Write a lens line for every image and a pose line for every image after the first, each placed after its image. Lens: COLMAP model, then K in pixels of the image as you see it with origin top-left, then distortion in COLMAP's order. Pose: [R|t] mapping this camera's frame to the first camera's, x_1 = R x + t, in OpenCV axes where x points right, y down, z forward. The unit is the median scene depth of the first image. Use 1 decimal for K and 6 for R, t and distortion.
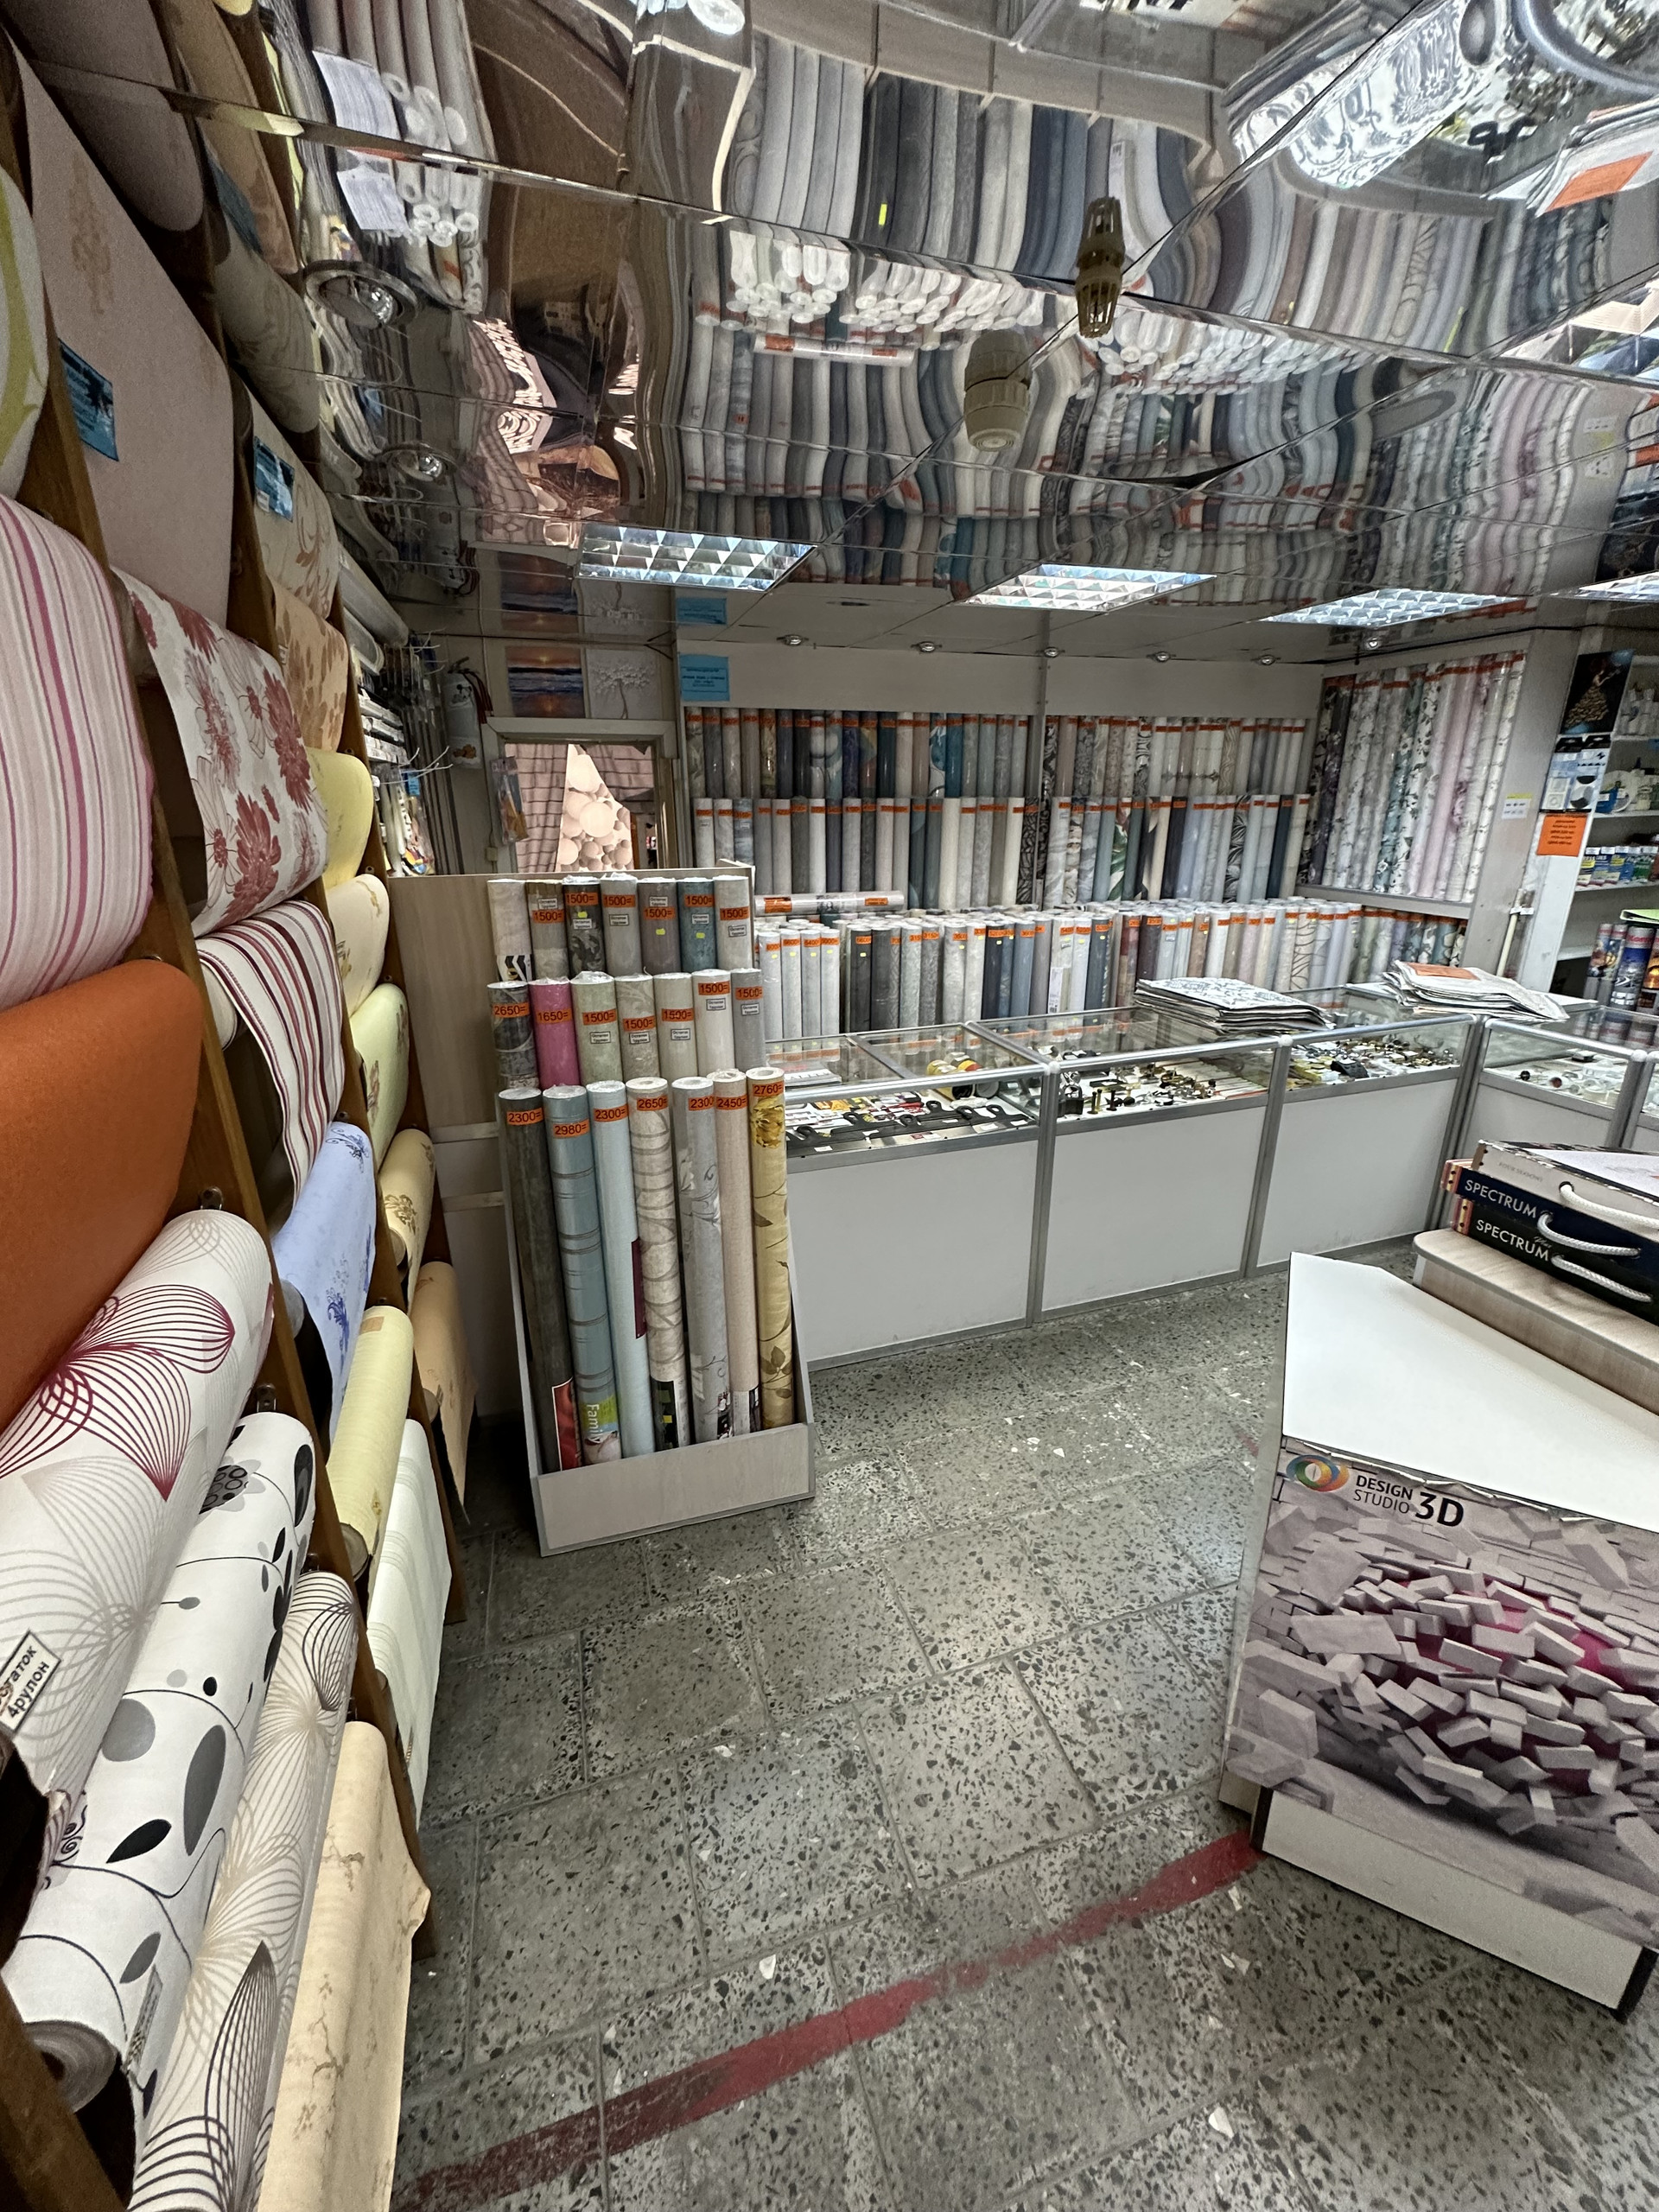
lens RADIAL K [[881.9, 0, 829.7], [0, 881.9, 1105.7], [0, 0, 1]] dist [-0.003436, 0.000693]
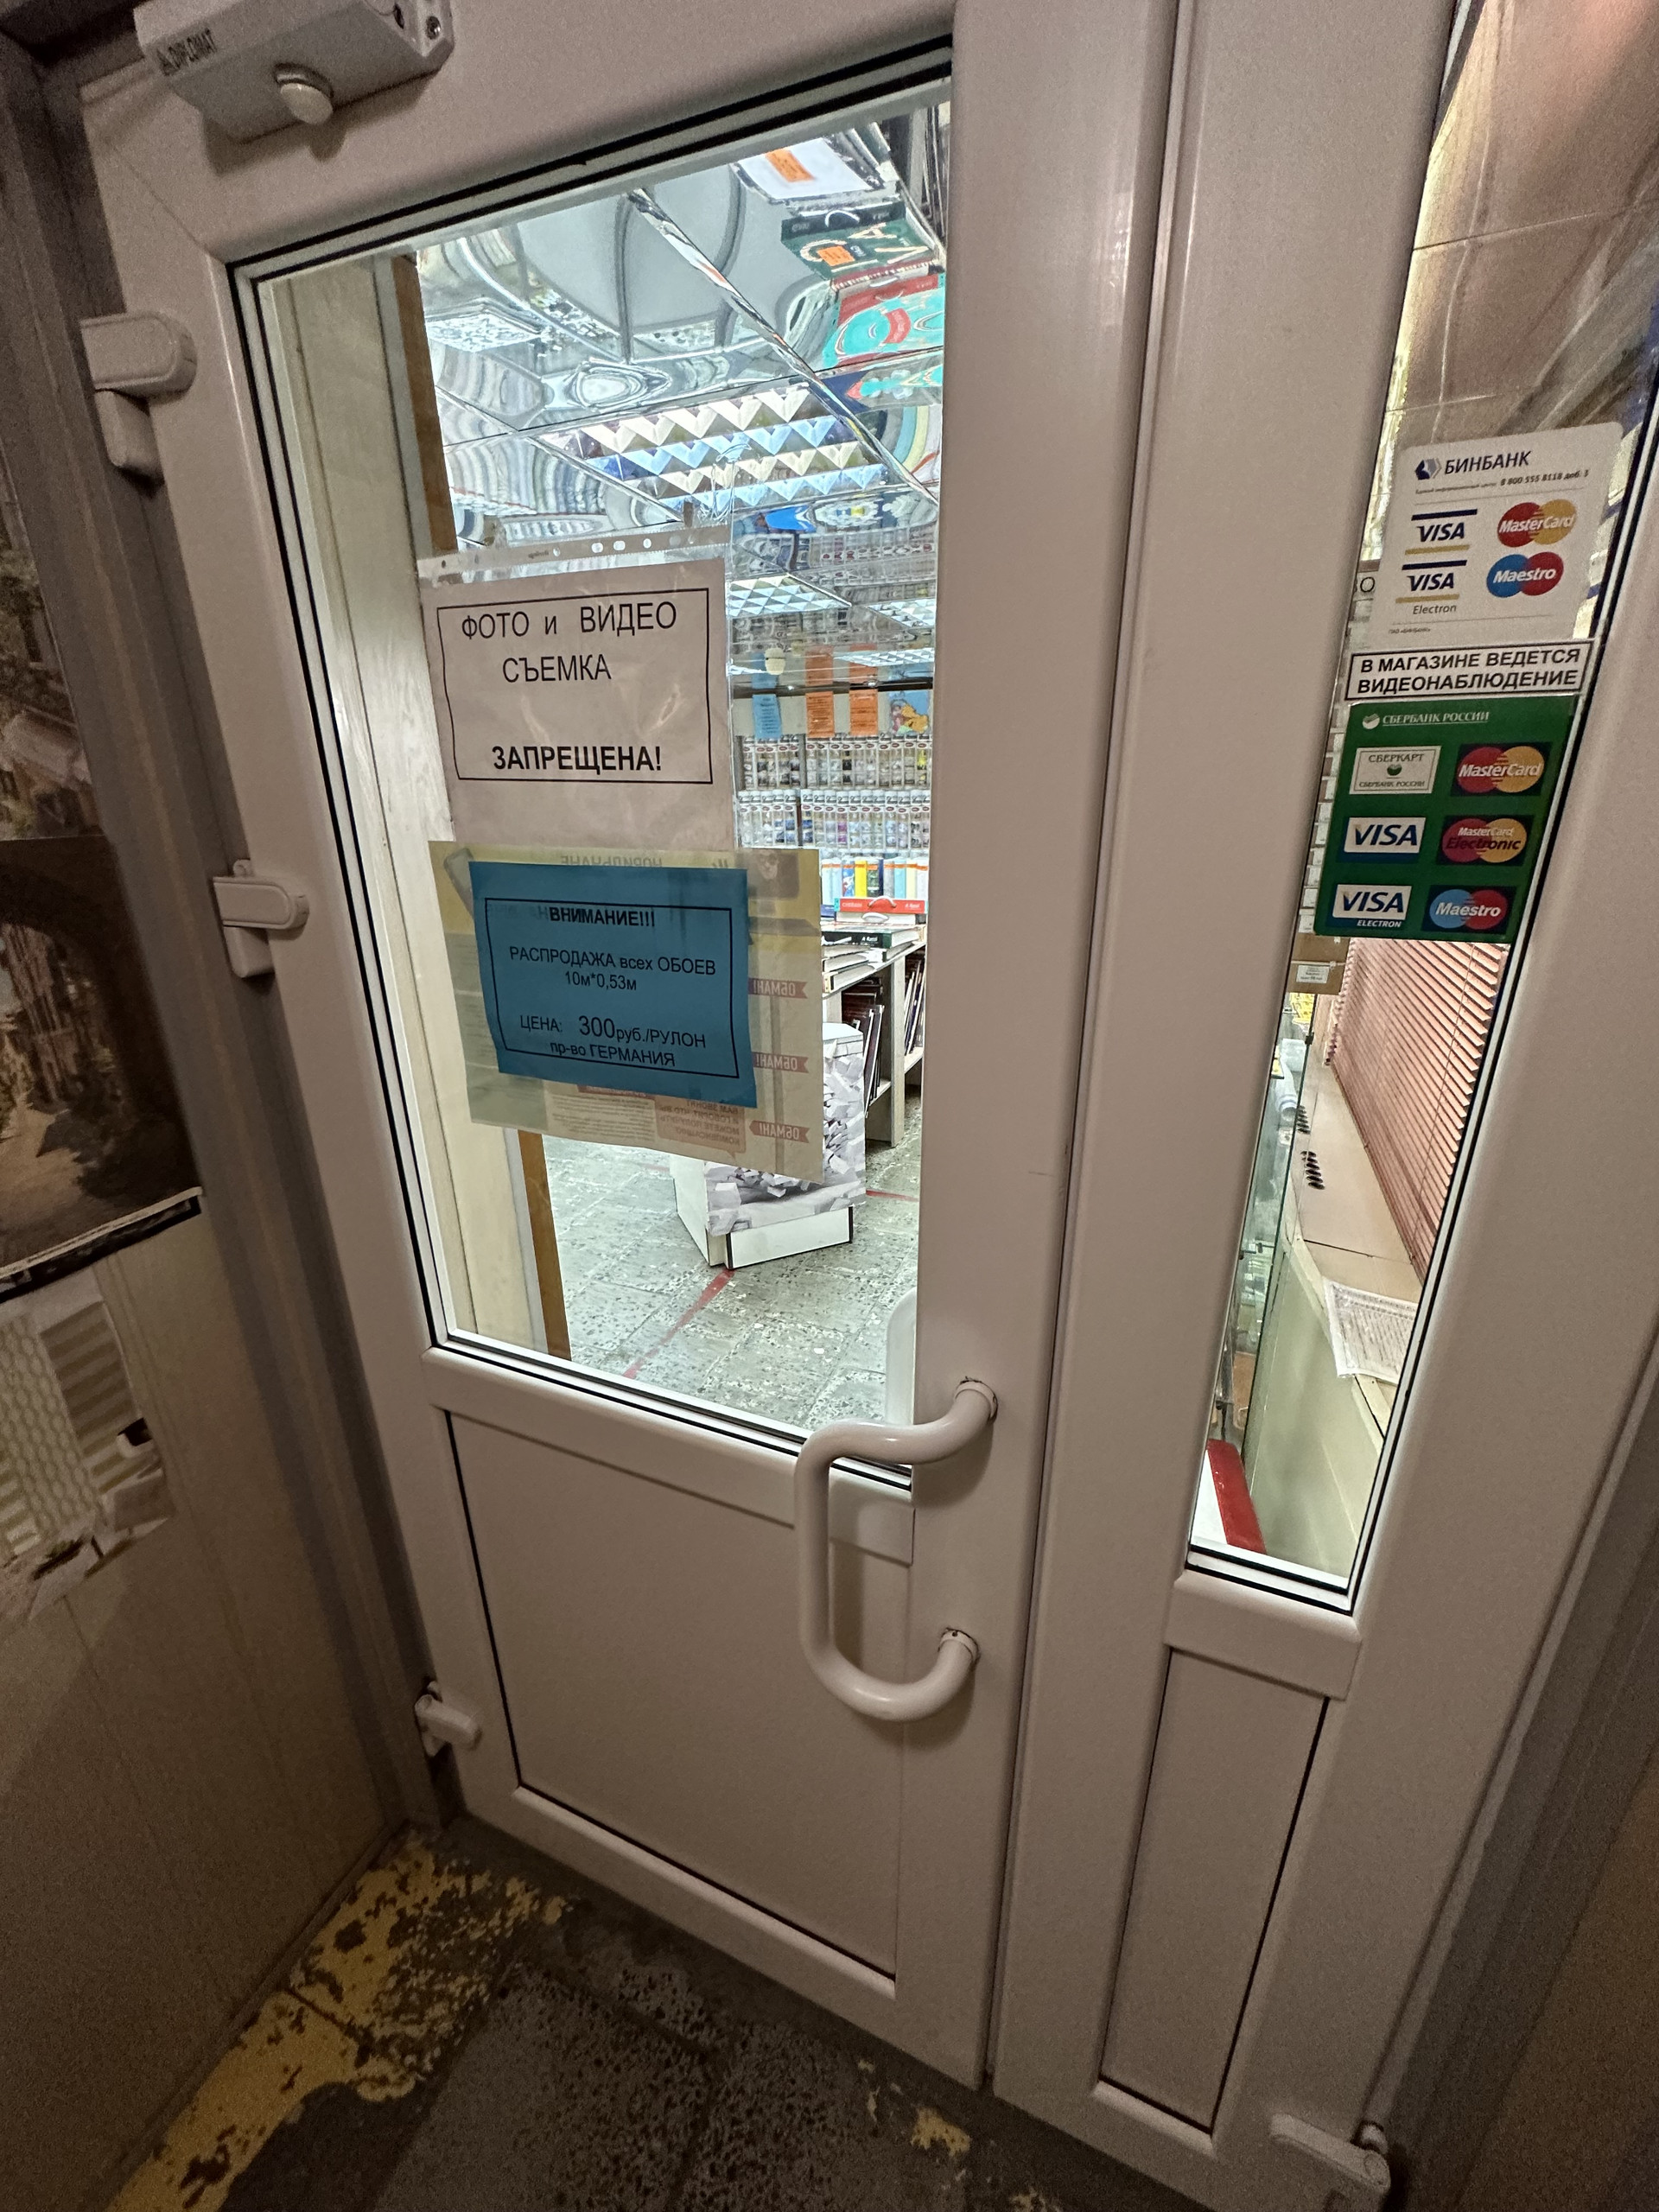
lens RADIAL K [[881.9, 0, 828.8], [0, 881.9, 1106.3], [0, 0, 1]] dist [-0.003436, 0.000693]
pose [[0.637116, -0.262451, 0.724709, -0.416226], [0.257711, 0.958664, 0.120615, 0.128783], [-0.726408, 0.109920, 0.678417, -0.348162]]
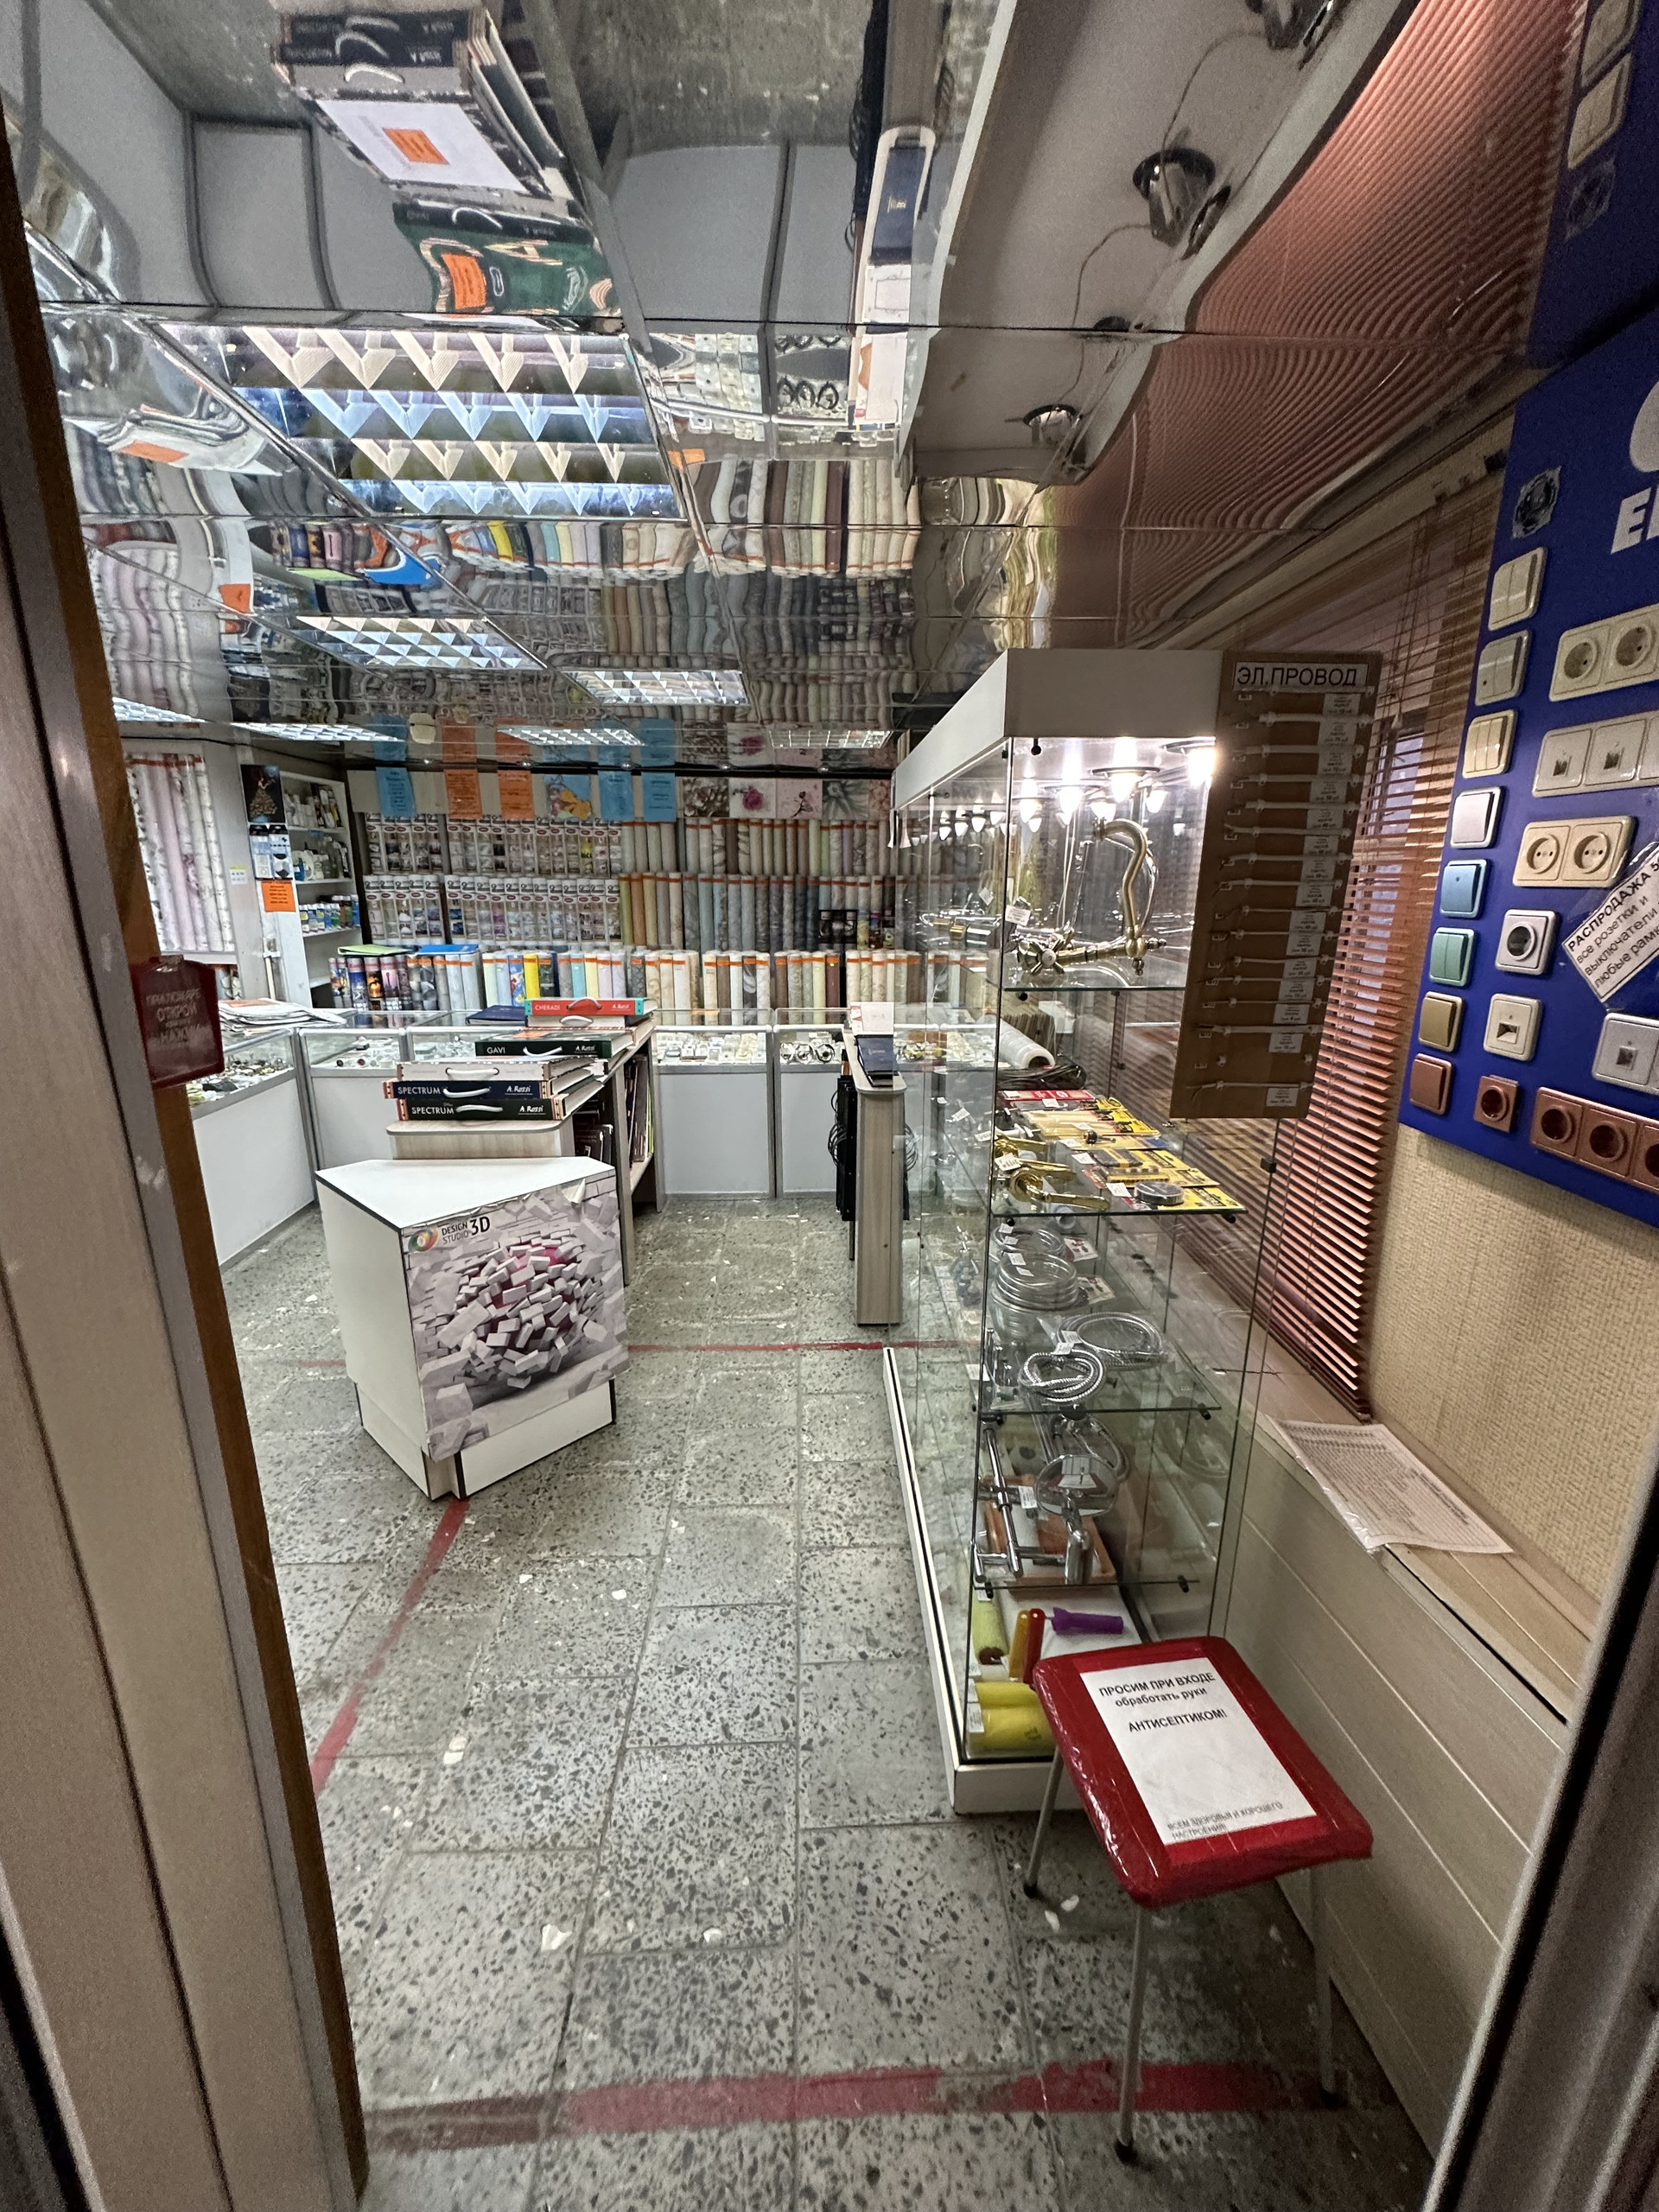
lens RADIAL K [[881.9, 0, 833.1], [0, 881.9, 1105.7], [0, 0, 1]] dist [-0.003436, 0.000693]
pose [[0.269739, -0.230654, 0.934901, -0.341655], [0.299807, 0.942748, 0.146089, 0.063391], [-0.915072, 0.240884, 0.323448, -0.162890]]
